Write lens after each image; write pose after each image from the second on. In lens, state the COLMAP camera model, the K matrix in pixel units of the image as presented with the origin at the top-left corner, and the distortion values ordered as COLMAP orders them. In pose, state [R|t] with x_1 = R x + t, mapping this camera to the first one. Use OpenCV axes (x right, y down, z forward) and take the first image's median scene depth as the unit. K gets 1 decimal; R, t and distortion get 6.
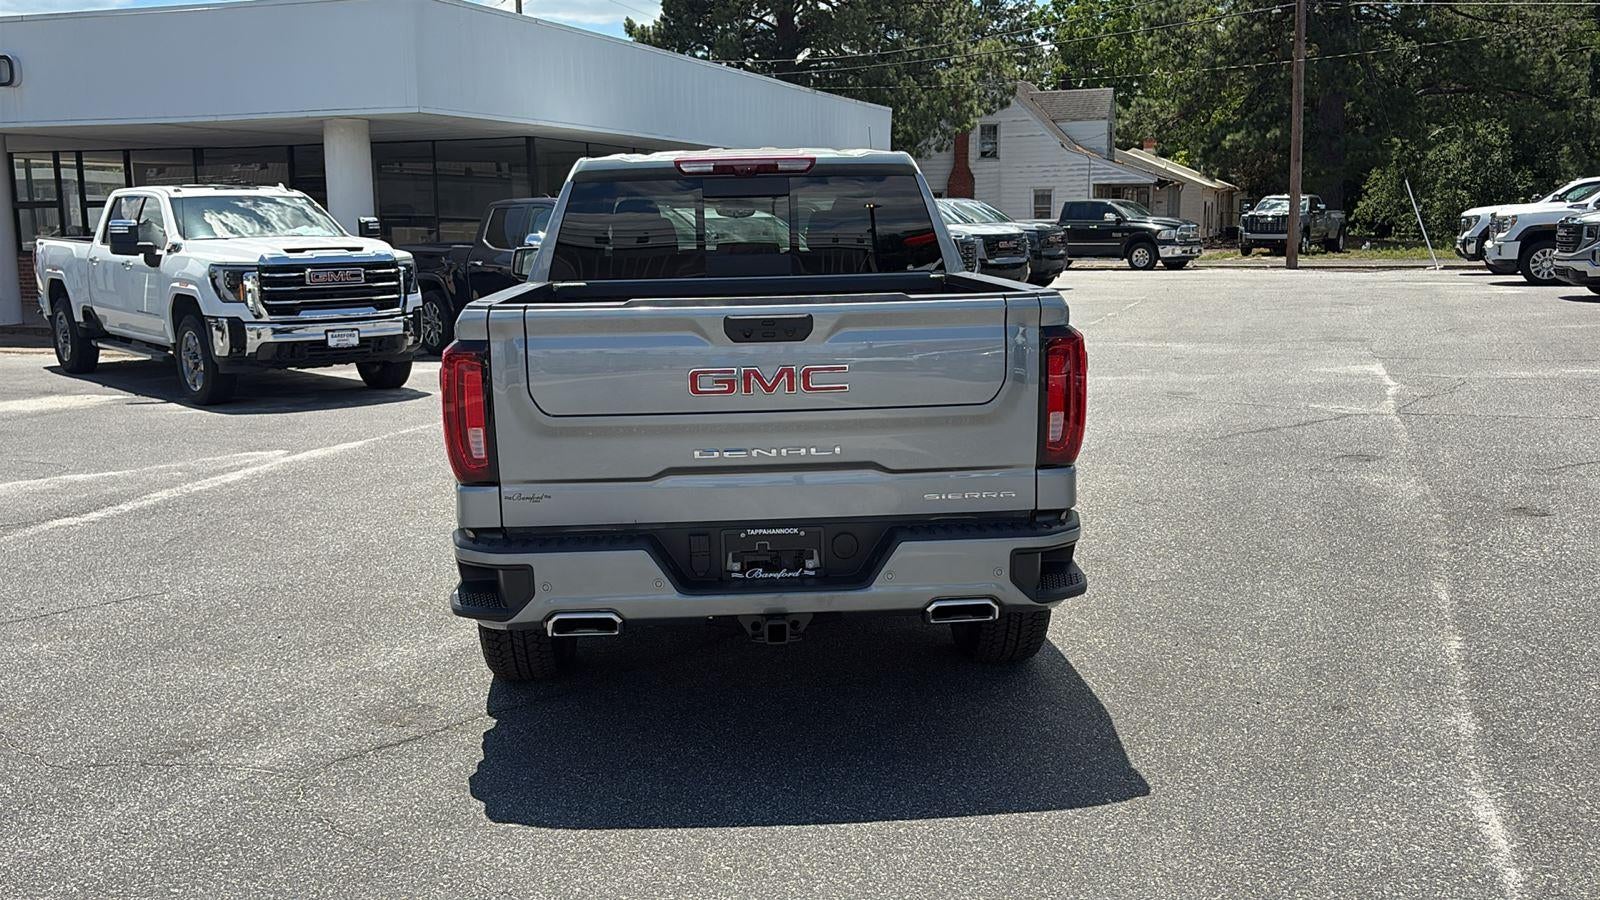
lens RADIAL K [[1487.1, 0, 789.7], [0, 1487.1, 455.6], [0, 0, 1]] dist [0.029024, 0.000000]
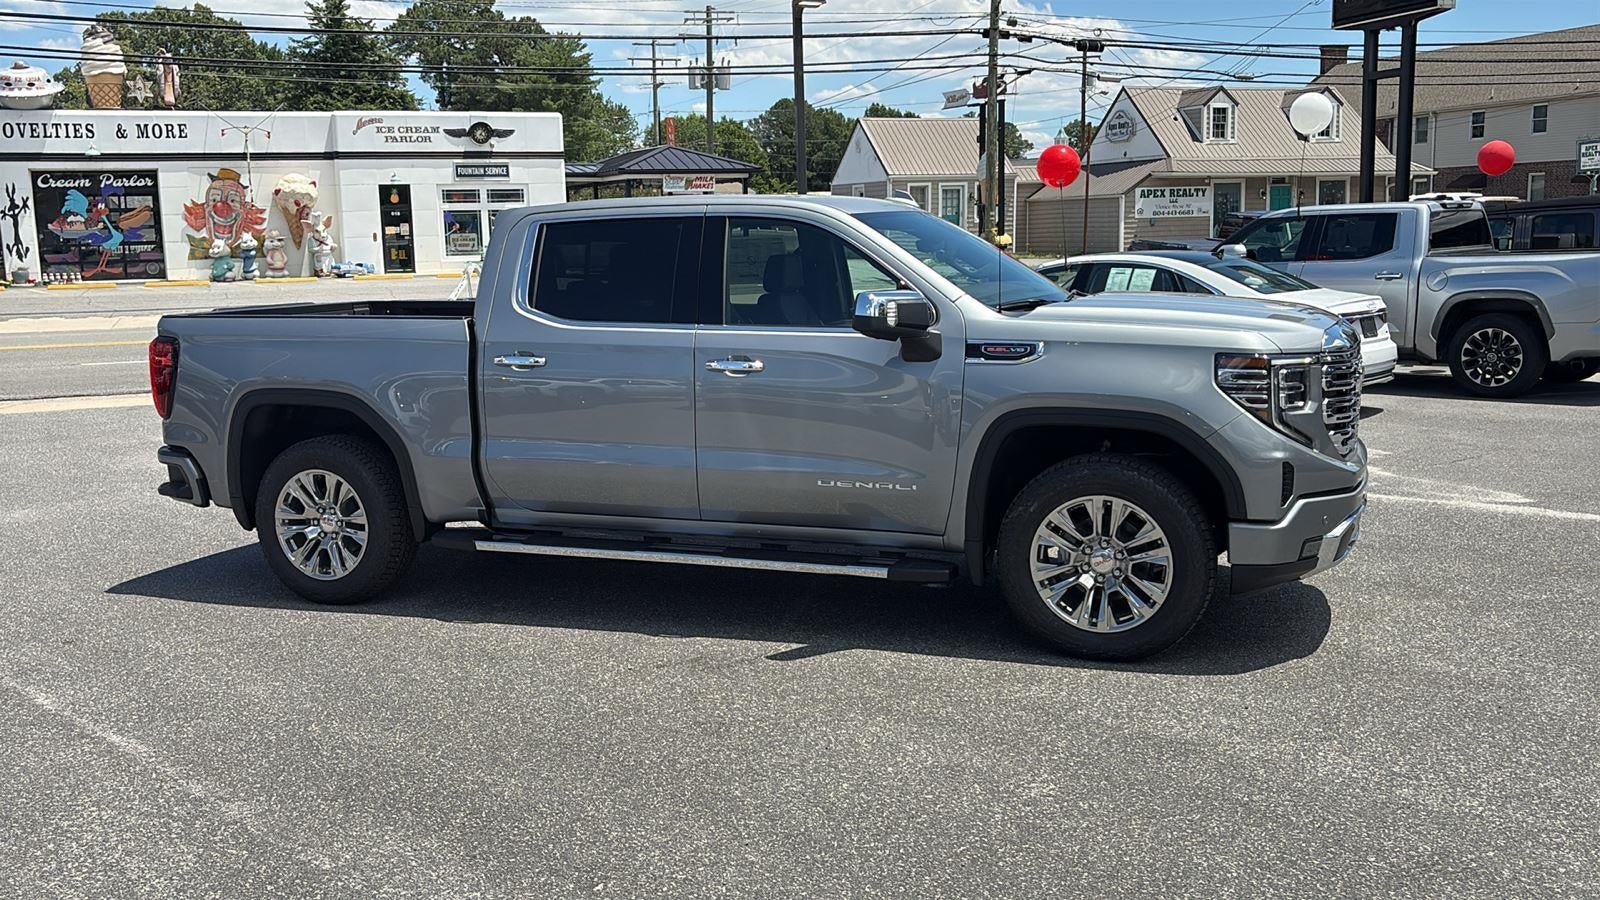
lens RADIAL K [[1487.1, 0, 767.4], [0, 1487.1, 447.0], [0, 0, 1]] dist [0.029024, 0.000000]
pose [[-0.424099, 0.156934, -0.891914, 0.974824], [-0.111316, 0.968369, 0.223317, -0.288198], [0.898748, 0.193993, -0.393215, 1.571914]]
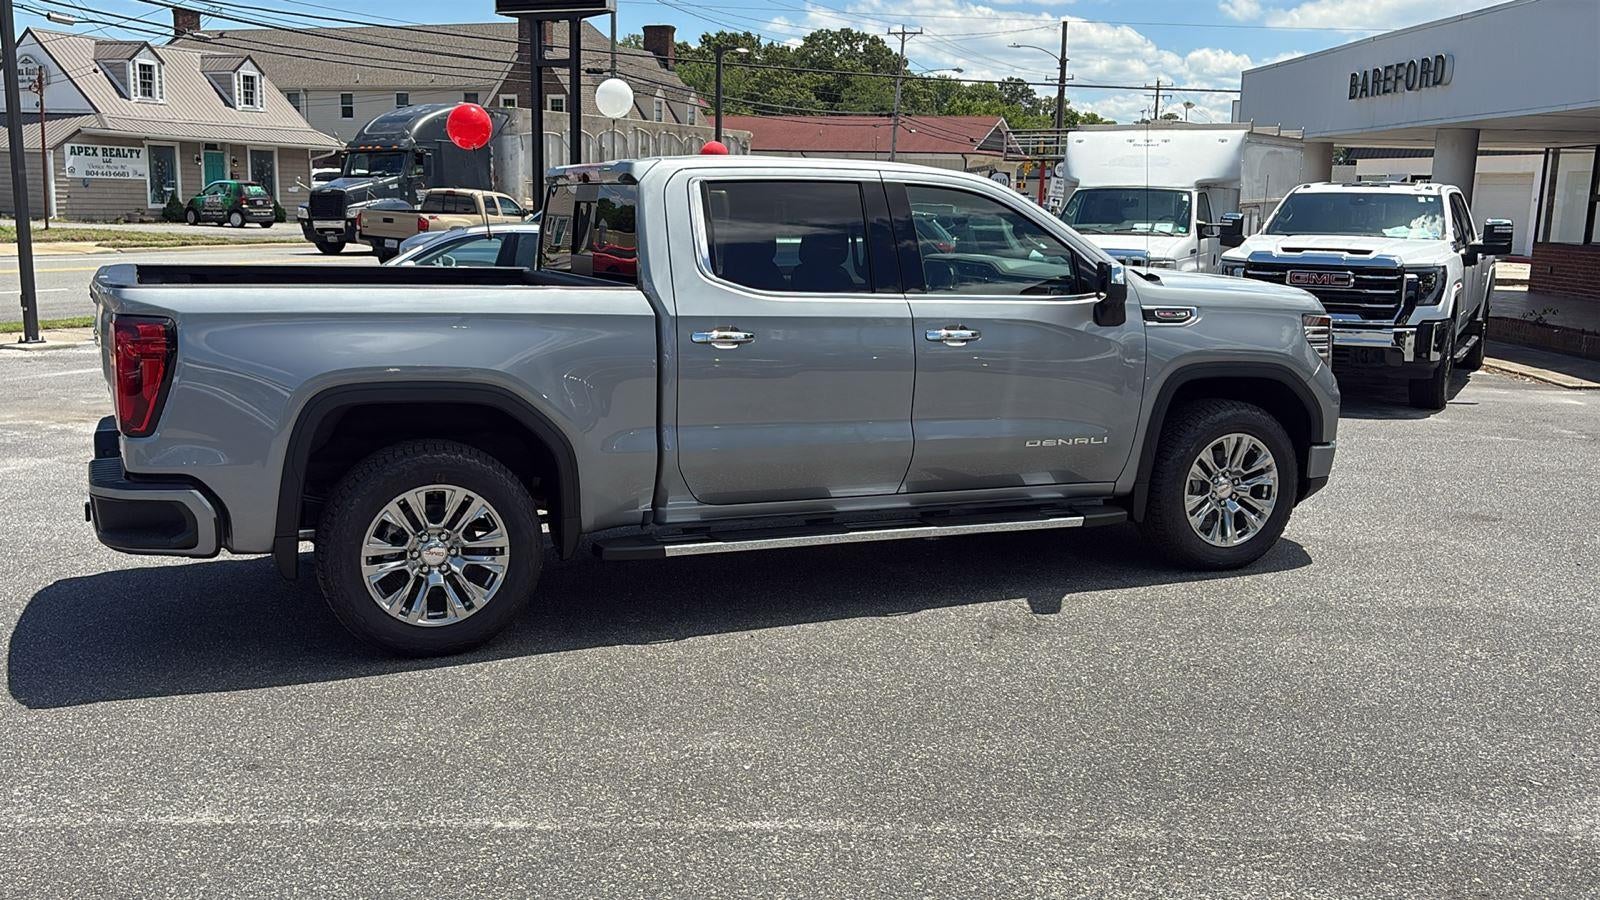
lens RADIAL K [[1487.1, 0, 794.5], [0, 1487.1, 453.0], [0, 0, 1]] dist [0.029024, 0.000000]
pose [[0.347620, 0.181838, -0.919834, 0.985437], [-0.175864, 0.976249, 0.126528, -0.149907], [0.920995, 0.117782, 0.371343, 0.712754]]
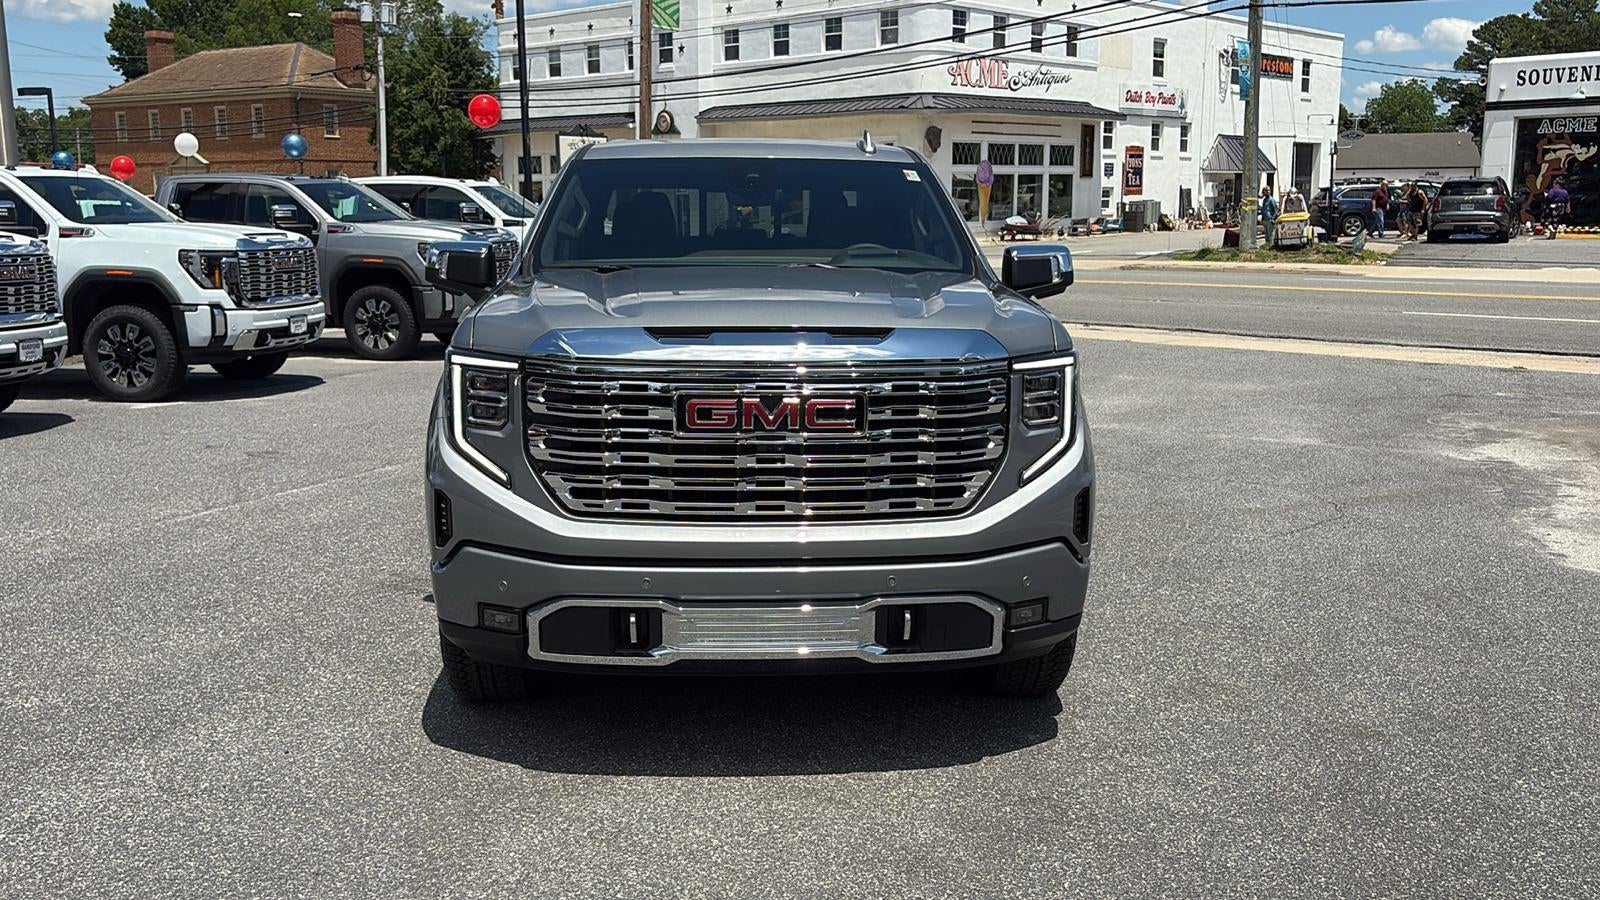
lens RADIAL K [[1504.1, 0, 792.0], [0, 1504.1, 444.9], [0, 0, 1]] dist [0.032024, 0.000000]
pose [[-0.999793, 0.018213, 0.009014, -0.075570], [0.020116, 0.949950, 0.311754, -0.343473], [-0.002885, 0.311871, -0.950120, 2.126214]]
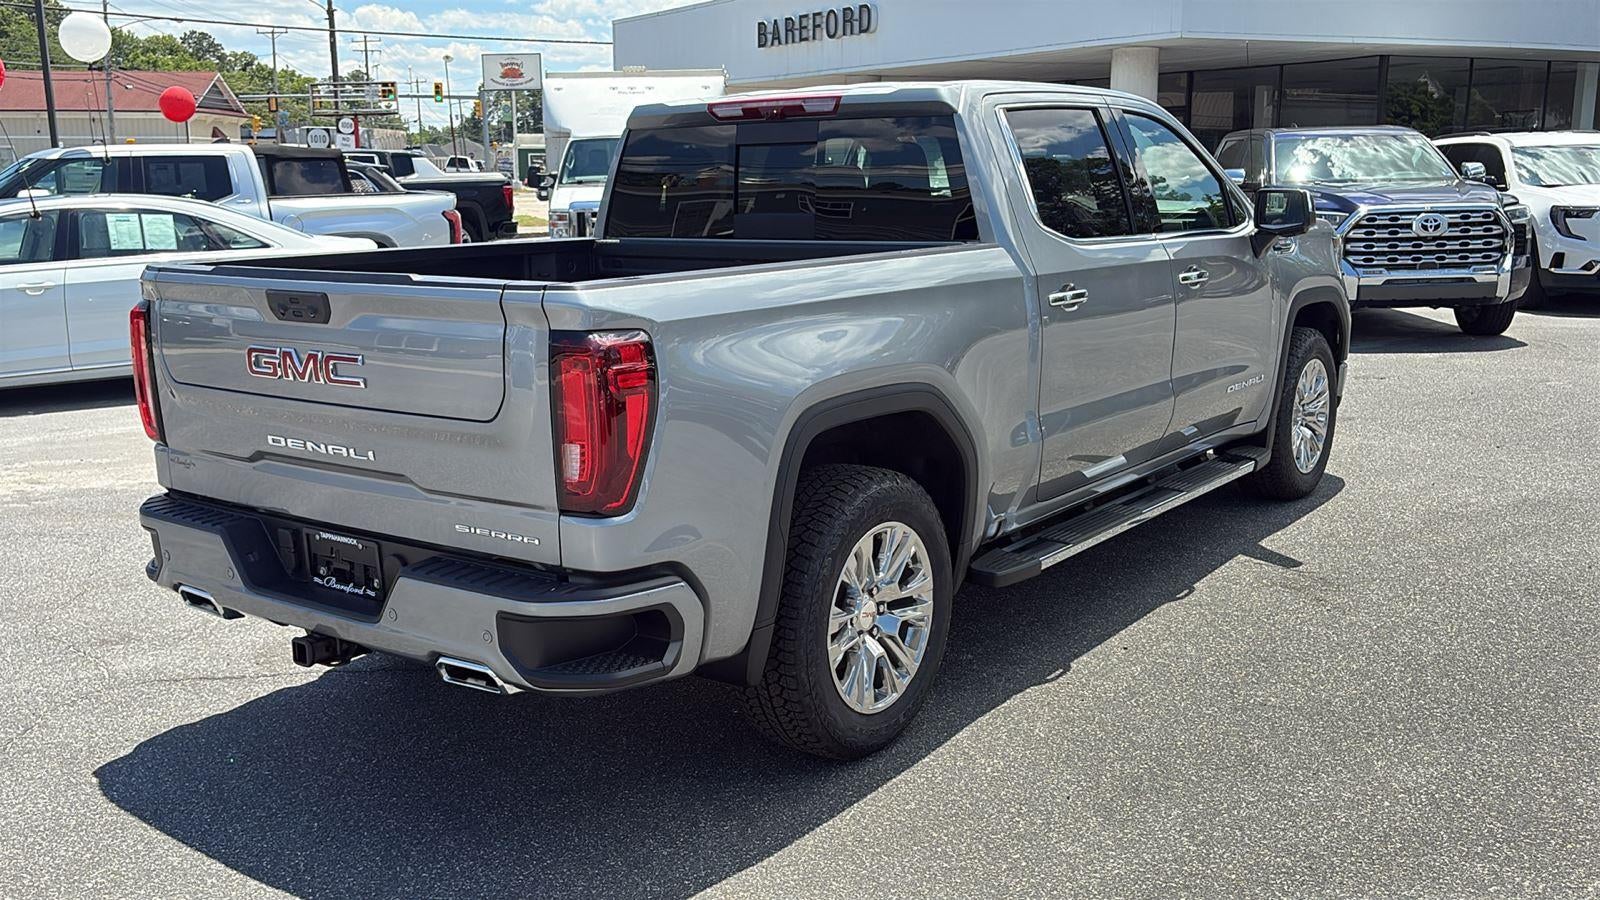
lens RADIAL K [[1487.1, 0, 769.8], [0, 1487.1, 459.1], [0, 0, 1]] dist [0.029024, 0.000000]
pose [[0.761633, 0.133225, -0.634166, 0.495064], [-0.100956, 0.991083, 0.086957, -0.065740], [0.640096, -0.002206, 0.768292, 0.325504]]
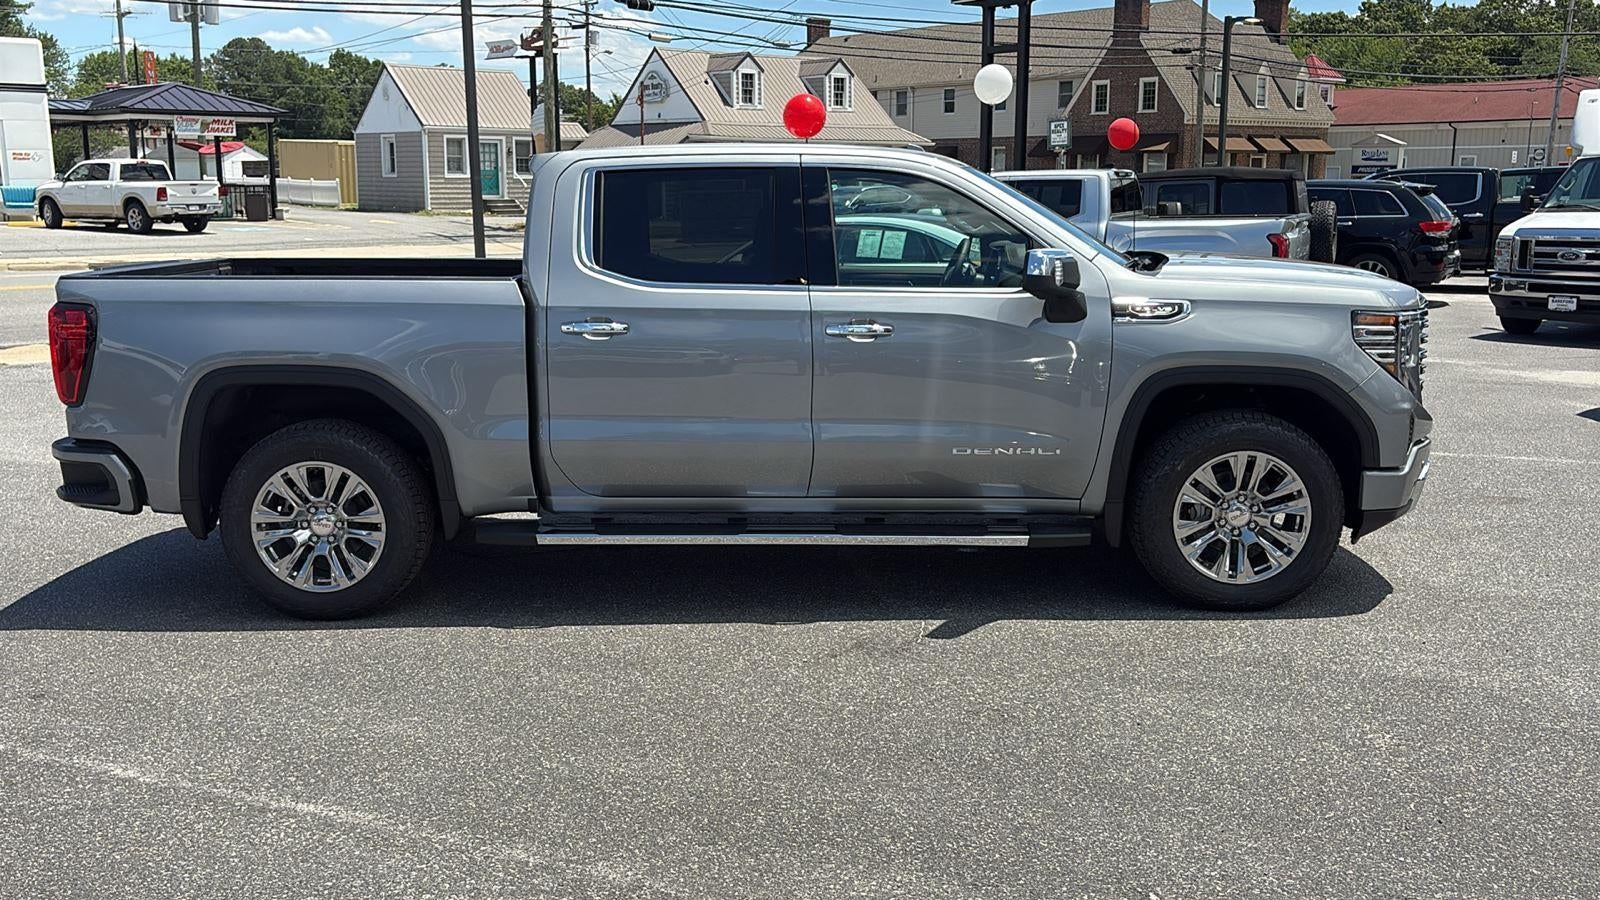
lens RADIAL K [[1487.1, 0, 792.7], [0, 1487.1, 465.4], [0, 0, 1]] dist [0.029024, 0.000000]
pose [[-0.070342, 0.203932, -0.976455, 1.014271], [-0.152042, 0.965250, 0.212545, -0.226878], [0.985868, 0.163413, -0.036891, 1.168001]]
